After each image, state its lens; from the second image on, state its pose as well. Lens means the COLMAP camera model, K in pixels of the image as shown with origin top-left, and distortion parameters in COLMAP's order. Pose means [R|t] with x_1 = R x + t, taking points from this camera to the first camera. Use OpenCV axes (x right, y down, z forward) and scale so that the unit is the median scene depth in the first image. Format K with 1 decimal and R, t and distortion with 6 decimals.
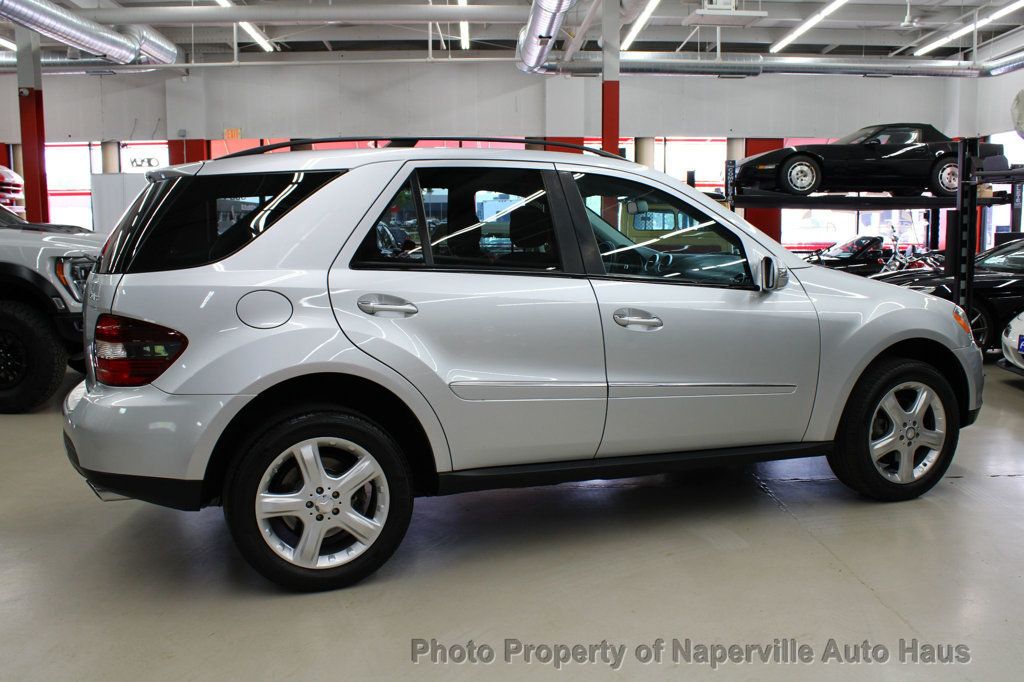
lens RADIAL K [[917.1, 0, 512.0], [0, 917.1, 341.0], [0, 0, 1]] dist [-0.161939, 0.163749]
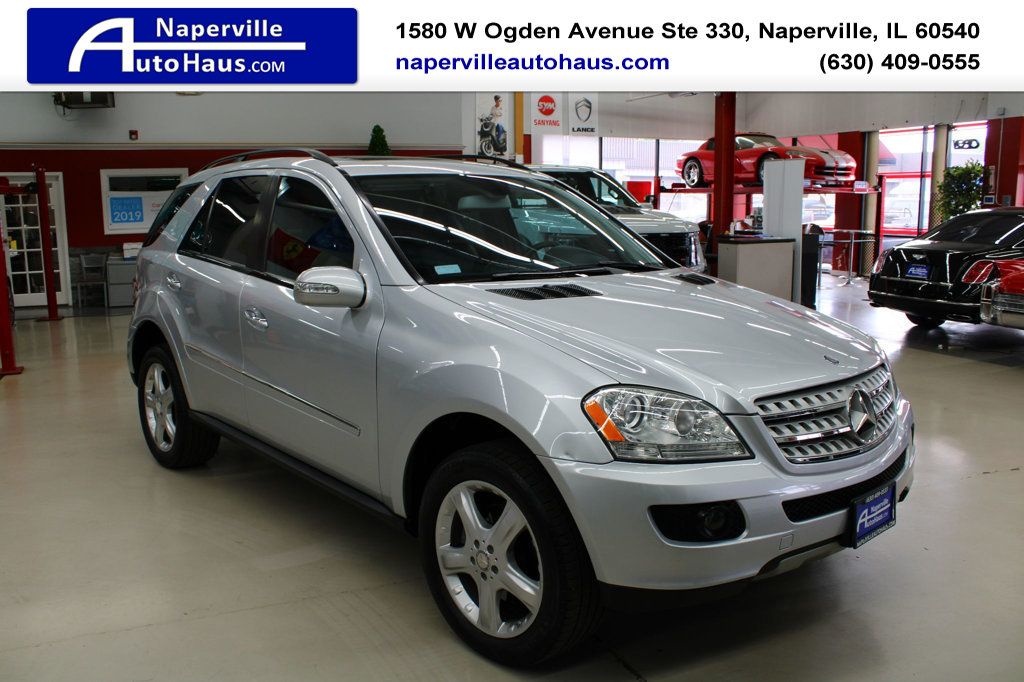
lens RADIAL K [[875.6, 0, 512.0], [0, 875.6, 341.0], [0, 0, 1]] dist [-0.164647, 0.153488]
pose [[0.366242, 0.148447, -0.918602, 1.007970], [-0.118969, 0.986561, 0.111997, -0.123572], [0.922883, 0.068267, 0.378981, 0.782025]]
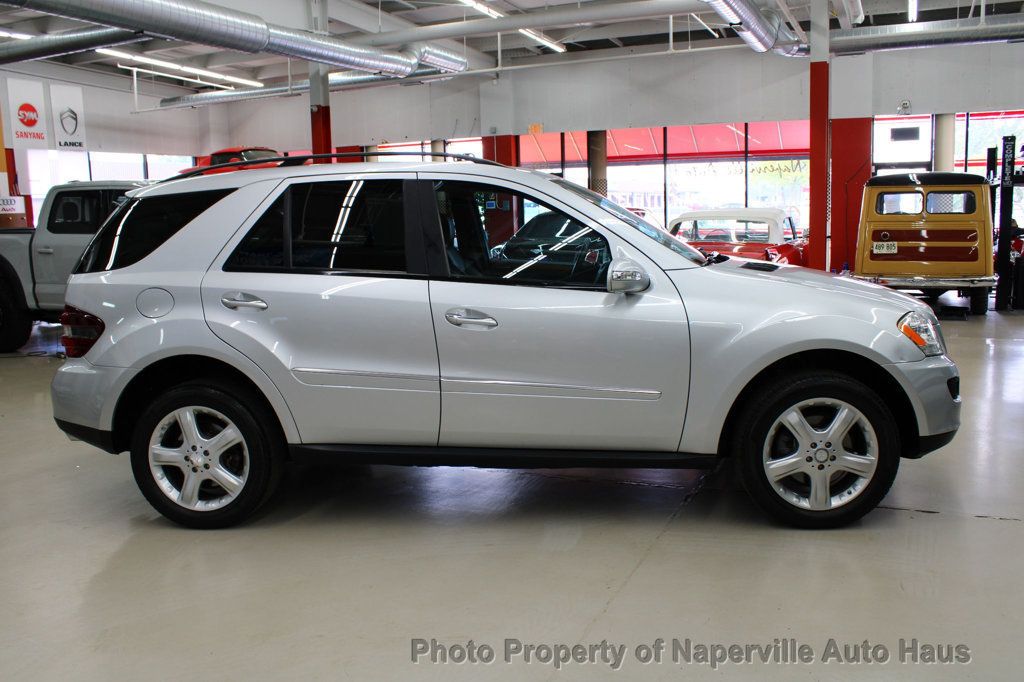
lens RADIAL K [[875.6, 0, 512.0], [0, 875.6, 341.0], [0, 0, 1]] dist [-0.164647, 0.153488]
pose [[0.900107, 0.045461, -0.433290, 0.538628], [-0.033235, 0.998808, 0.035755, -0.031334], [0.434399, -0.017783, 0.900545, 0.099205]]
